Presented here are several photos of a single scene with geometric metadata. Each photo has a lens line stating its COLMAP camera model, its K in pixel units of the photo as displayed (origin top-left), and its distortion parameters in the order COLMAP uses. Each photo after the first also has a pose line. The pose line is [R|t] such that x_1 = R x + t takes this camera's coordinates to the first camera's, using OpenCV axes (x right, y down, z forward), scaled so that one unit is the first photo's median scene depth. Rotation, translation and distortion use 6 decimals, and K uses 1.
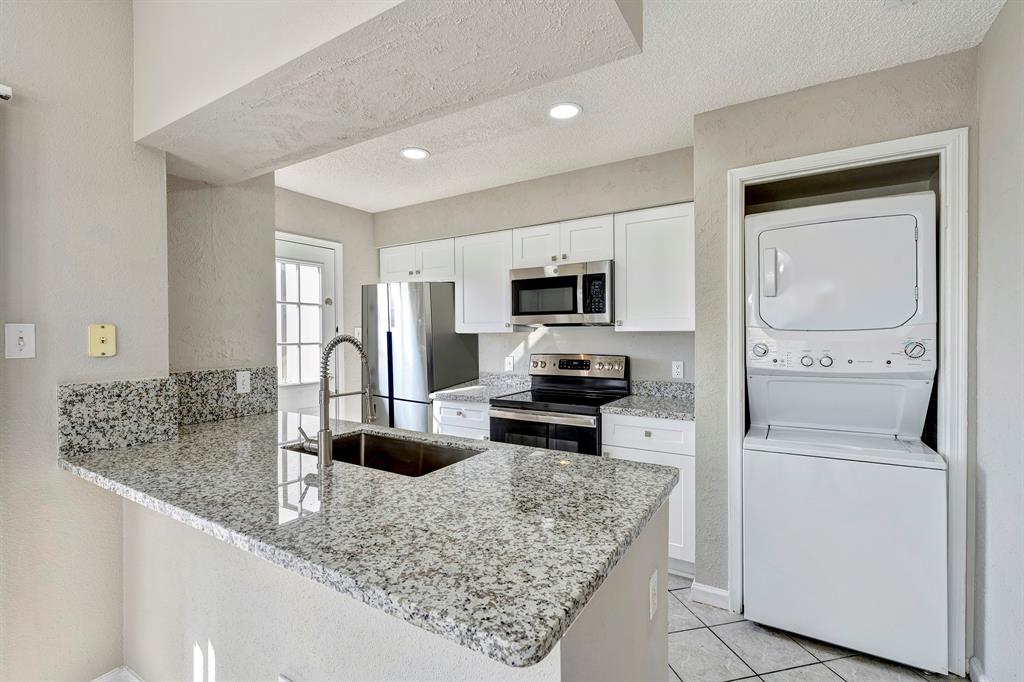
lens RADIAL K [[445.1, 0, 519.5], [0, 445.1, 339.3], [0, 0, 1]] dist [0.000774, 0.000319]
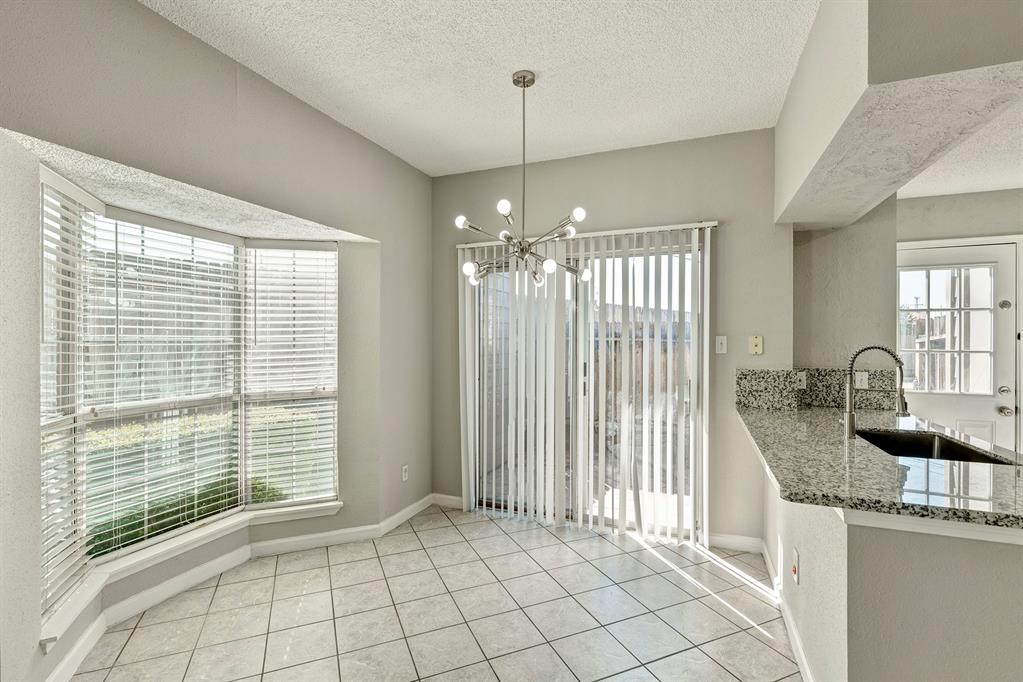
lens RADIAL K [[466.1, 0, 496.7], [0, 466.1, 338.9], [0, 0, 1]] dist [-0.002882, 0.000038]
pose [[0.136325, 0.003775, -0.990657, 0.488845], [-0.013417, 0.999908, 0.001964, -0.007611], [0.990573, 0.013024, 0.136363, -0.167571]]
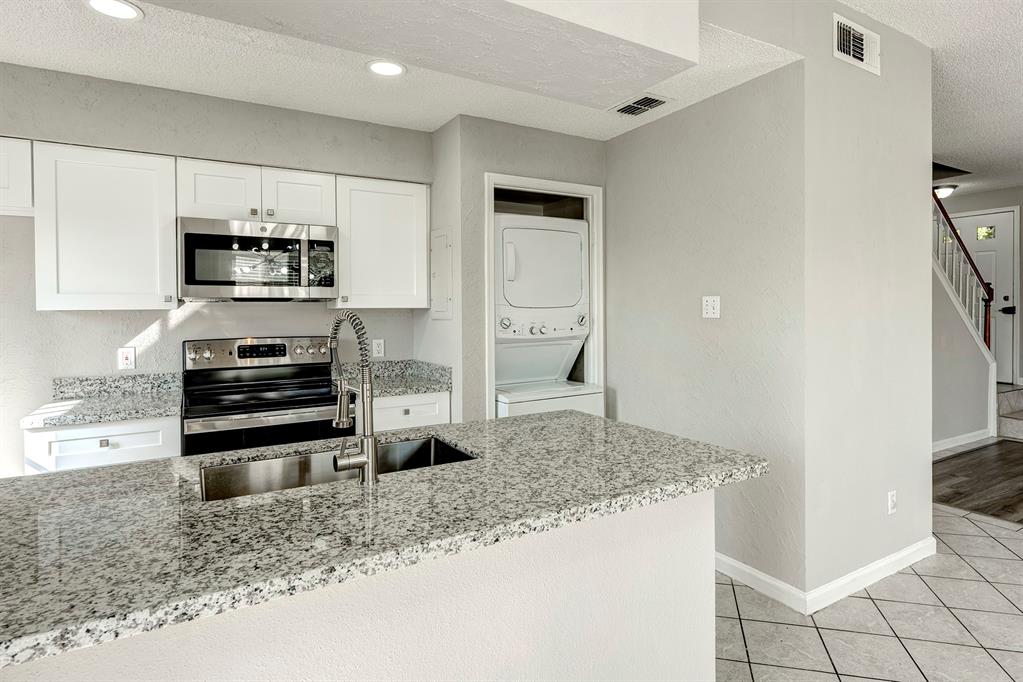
lens RADIAL K [[561.1, 0, 508.5], [0, 561.1, 313.5], [0, 0, 1]] dist [-0.001140, 0.000103]
pose [[0.482054, -0.004149, 0.876132, -0.640655], [0.014931, 0.999882, -0.003480, 0.001733], [-0.876014, 0.014759, 0.482059, 0.183242]]
